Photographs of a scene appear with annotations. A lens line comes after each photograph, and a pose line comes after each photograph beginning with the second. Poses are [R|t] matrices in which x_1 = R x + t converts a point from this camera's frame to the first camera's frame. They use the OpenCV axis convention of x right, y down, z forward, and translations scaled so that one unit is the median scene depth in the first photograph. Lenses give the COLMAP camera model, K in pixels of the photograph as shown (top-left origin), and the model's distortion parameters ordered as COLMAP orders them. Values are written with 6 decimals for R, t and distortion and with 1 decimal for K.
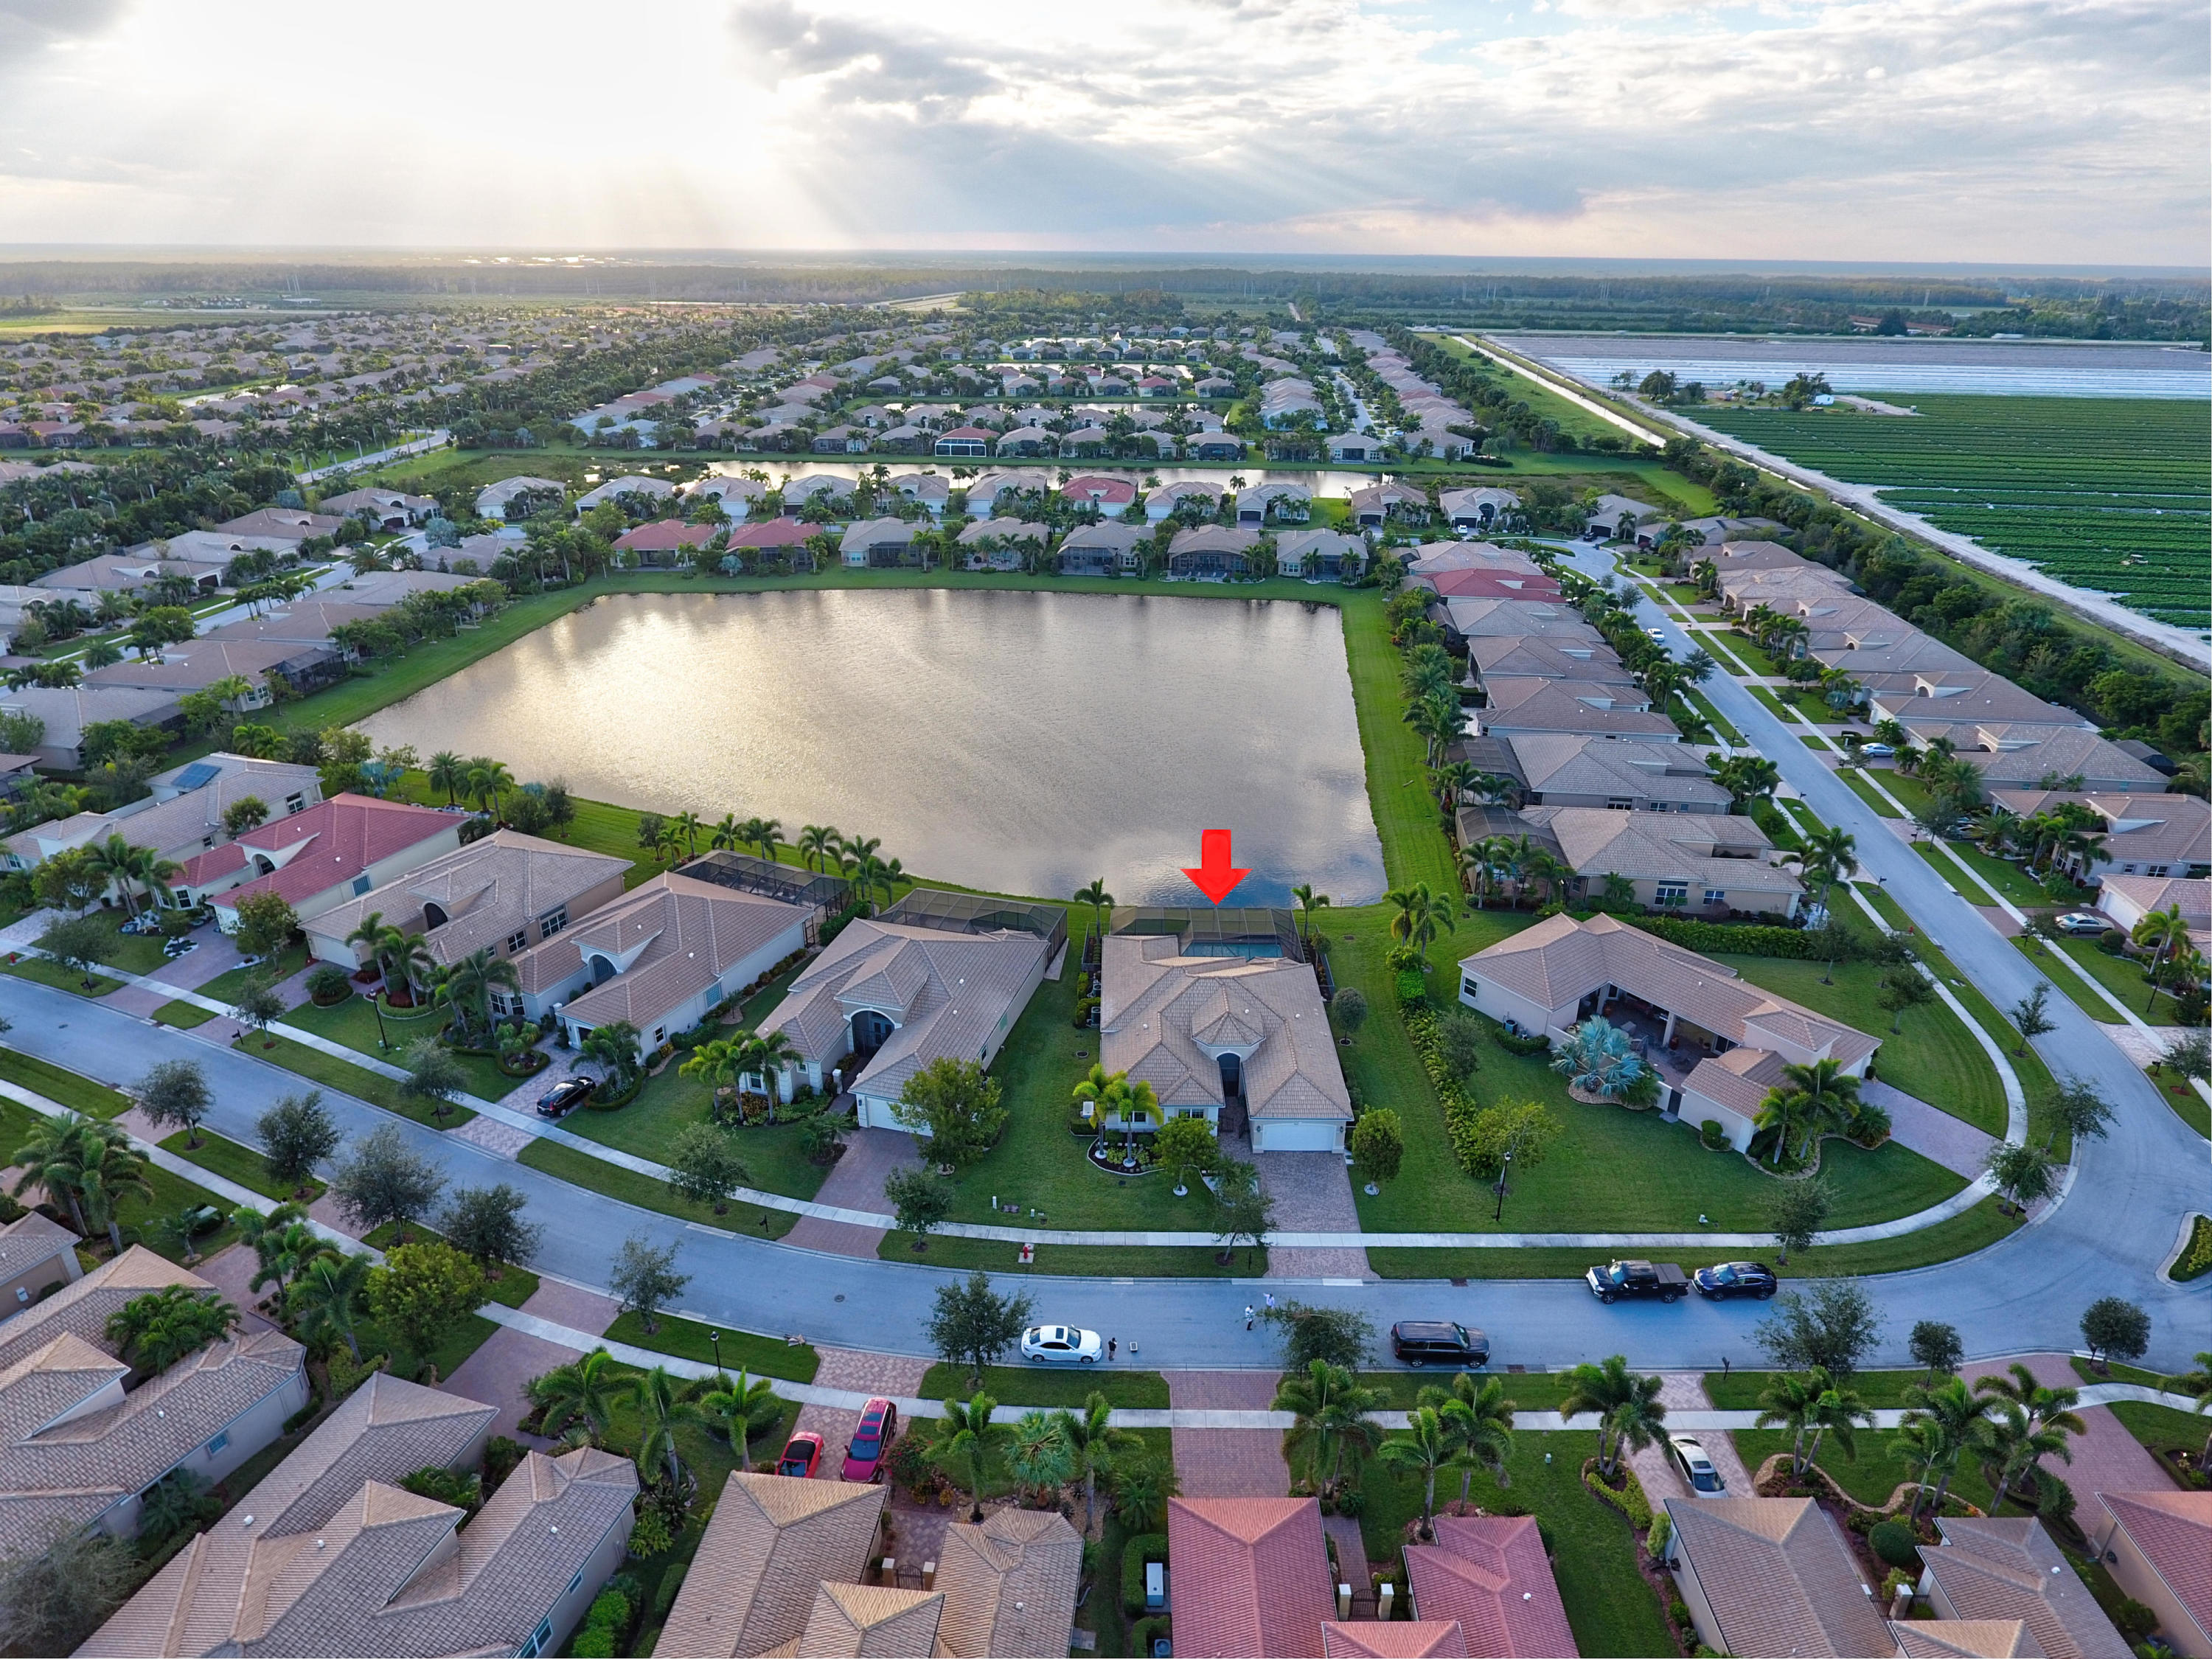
lens RADIAL K [[1290.9, 0, 1094.8], [0, 1290.9, 826.7], [0, 0, 1]] dist [-0.012744, -0.007808]
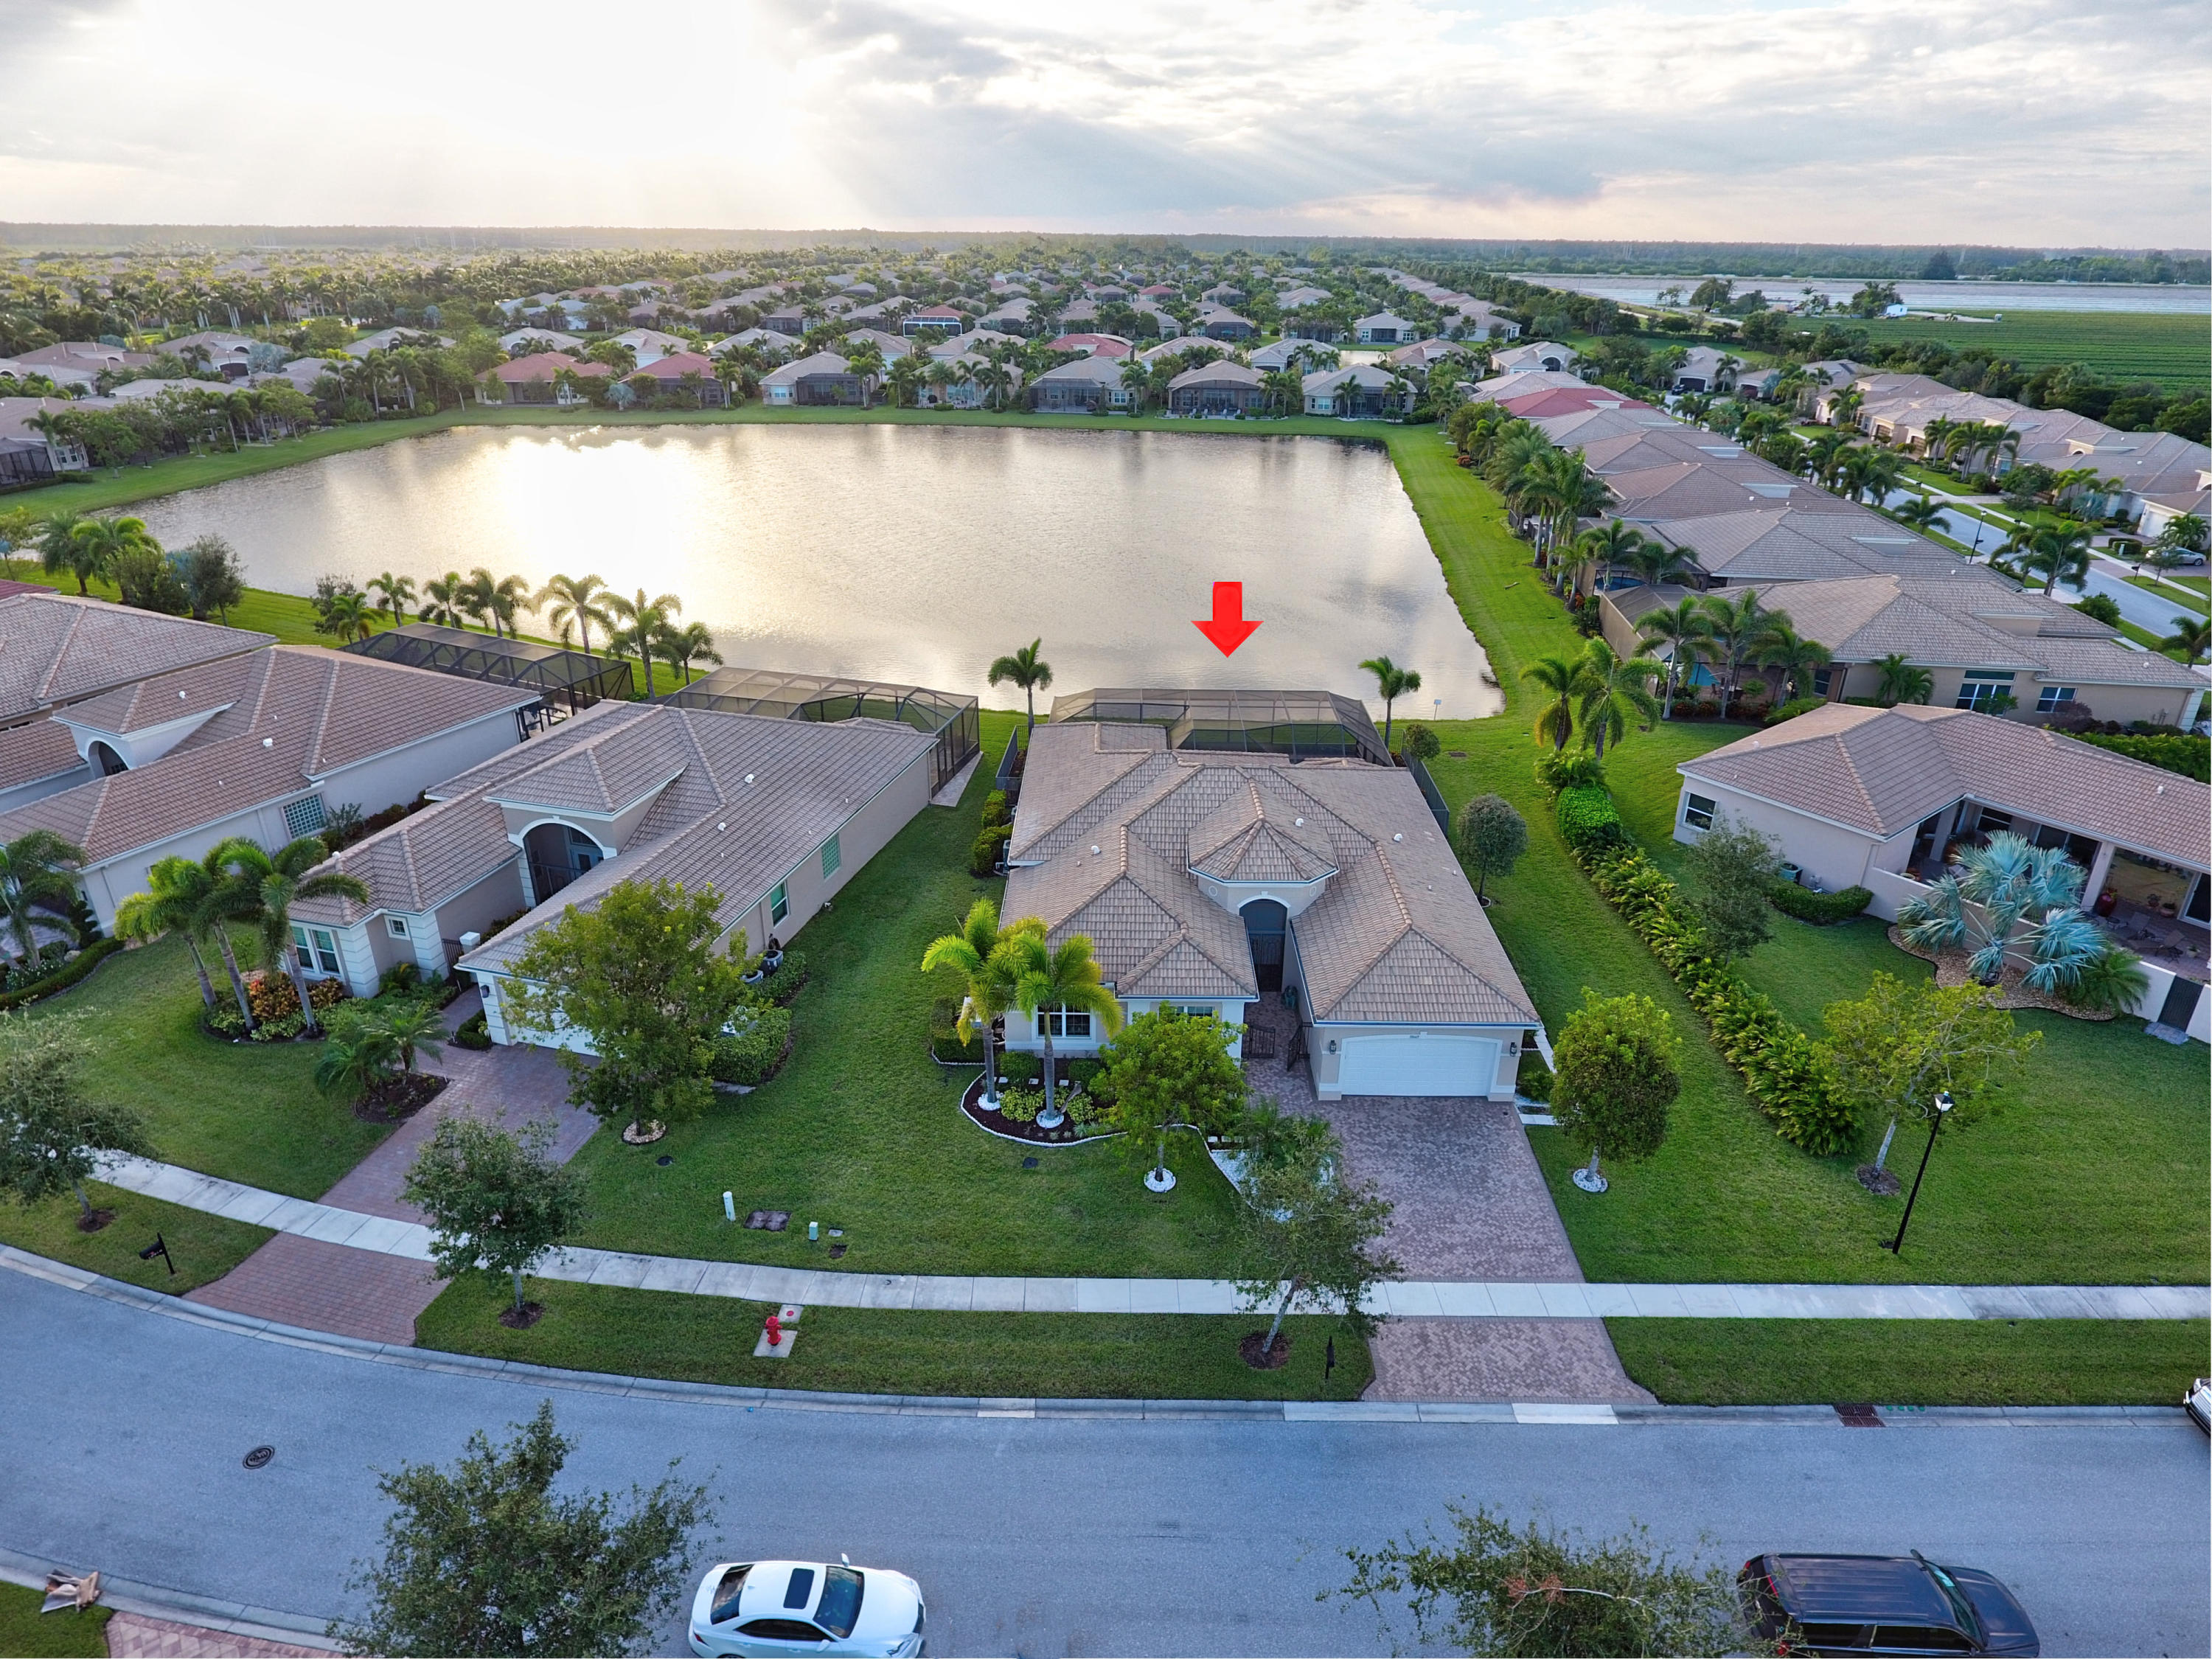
lens RADIAL K [[1291.8, 0, 1103.7], [0, 1291.8, 829.7], [0, 0, 1]] dist [-0.016799, 0.005897]
pose [[0.999975, 0.005731, 0.004089, 0.040600], [-0.005779, 0.999915, 0.011646, 0.142604], [-0.004022, -0.011670, 0.999924, 0.508349]]
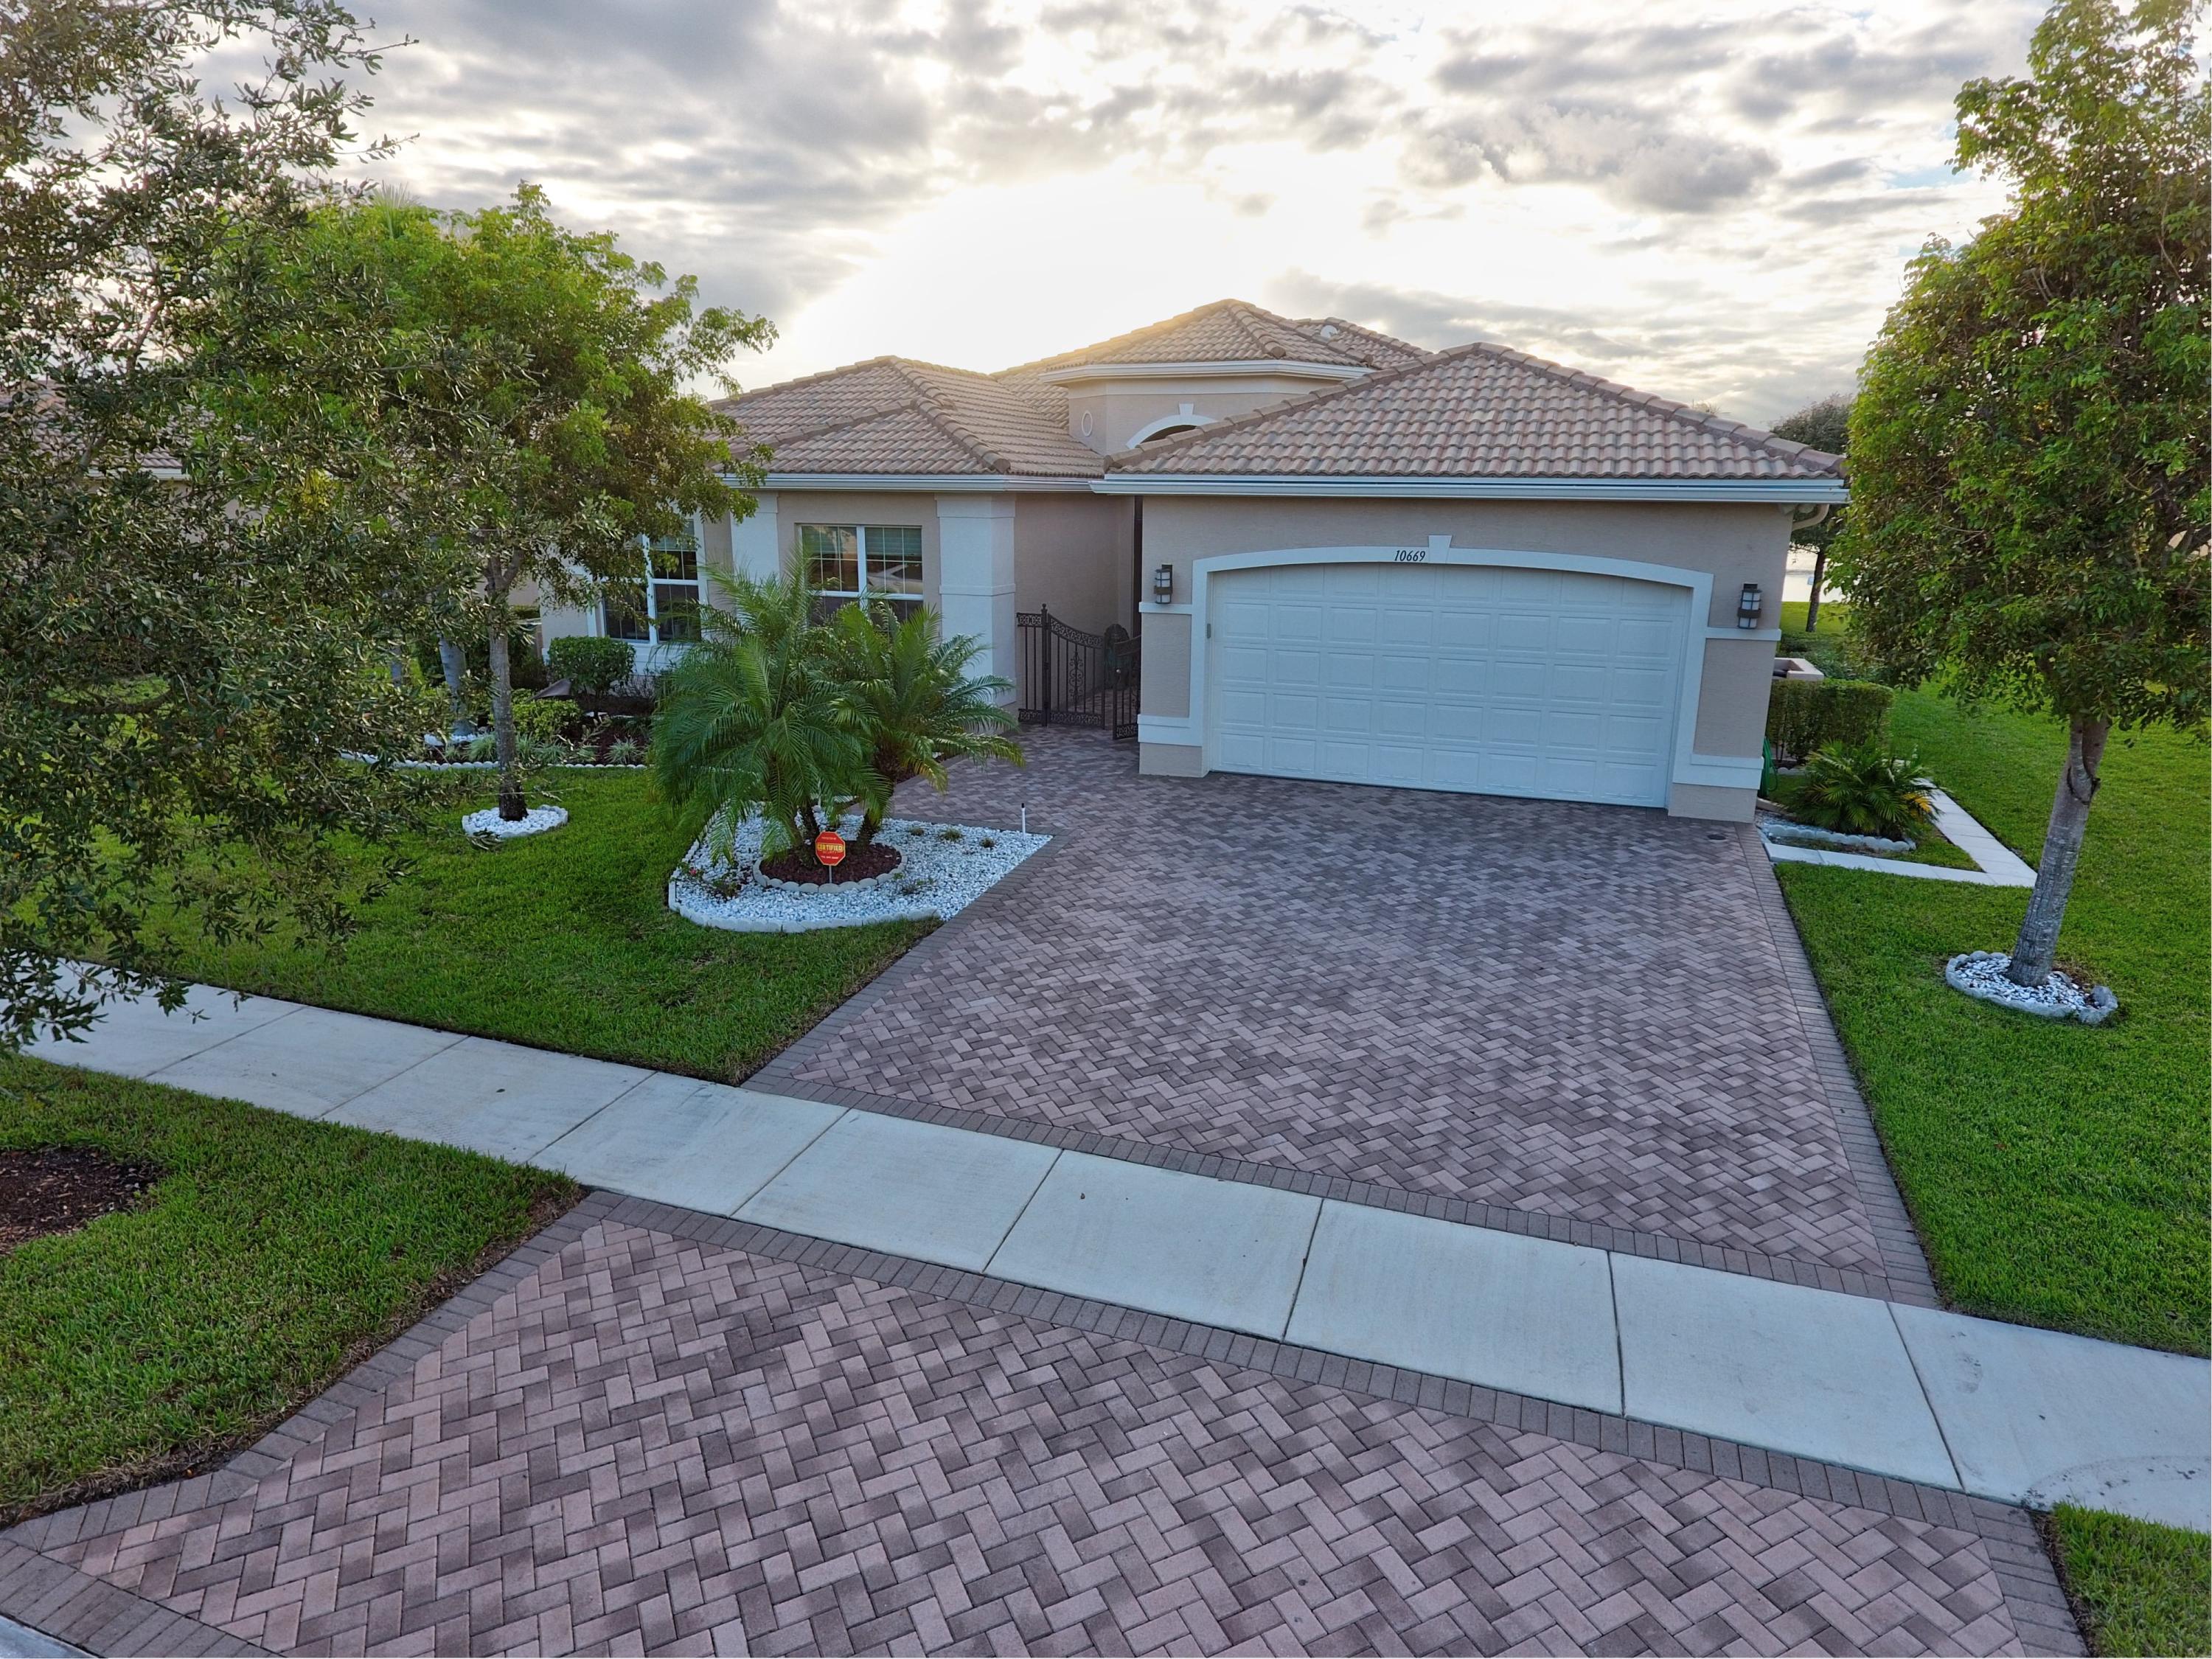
lens RADIAL K [[1291.8, 0, 1108.0], [0, 1291.8, 830.7], [0, 0, 1]] dist [-0.016799, 0.005897]
pose [[0.945356, 0.089005, -0.313655, 0.161032], [-0.137972, 0.980843, -0.137518, 0.267720], [0.295406, 0.173280, 0.939526, 0.802953]]
